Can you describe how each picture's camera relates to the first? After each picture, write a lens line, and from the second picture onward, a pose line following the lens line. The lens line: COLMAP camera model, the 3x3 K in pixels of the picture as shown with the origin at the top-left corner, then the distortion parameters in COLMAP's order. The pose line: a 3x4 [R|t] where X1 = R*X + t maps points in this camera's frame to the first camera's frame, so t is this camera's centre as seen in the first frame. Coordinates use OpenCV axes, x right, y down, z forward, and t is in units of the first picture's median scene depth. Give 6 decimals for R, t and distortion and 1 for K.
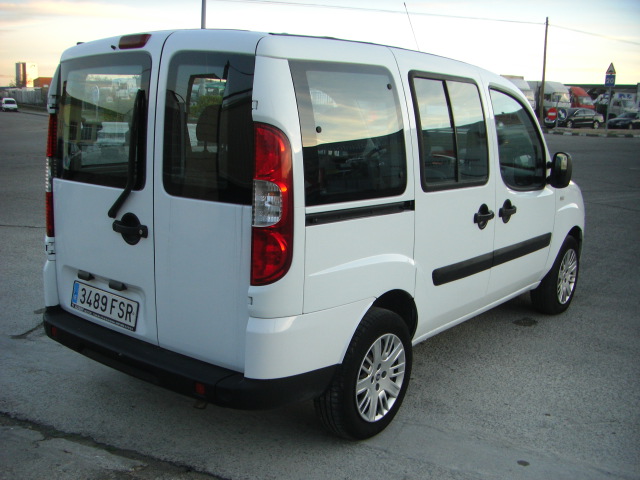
lens RADIAL K [[704.8, 0, 303.4], [0, 704.8, 313.3], [0, 0, 1]] dist [-0.140089, 0.025118]
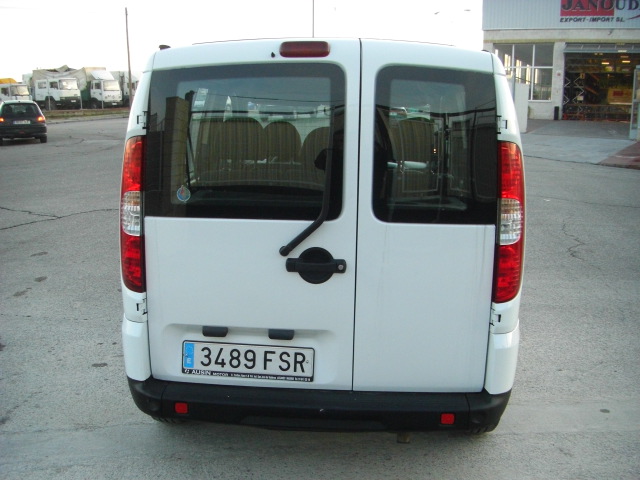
lens RADIAL K [[704.8, 0, 303.4], [0, 704.8, 313.3], [0, 0, 1]] dist [-0.140089, 0.025118]
pose [[0.831473, -0.184035, 0.524198, -0.689544], [0.177135, 0.982114, 0.063831, -0.114977], [-0.526570, 0.039780, 0.849201, 0.251520]]
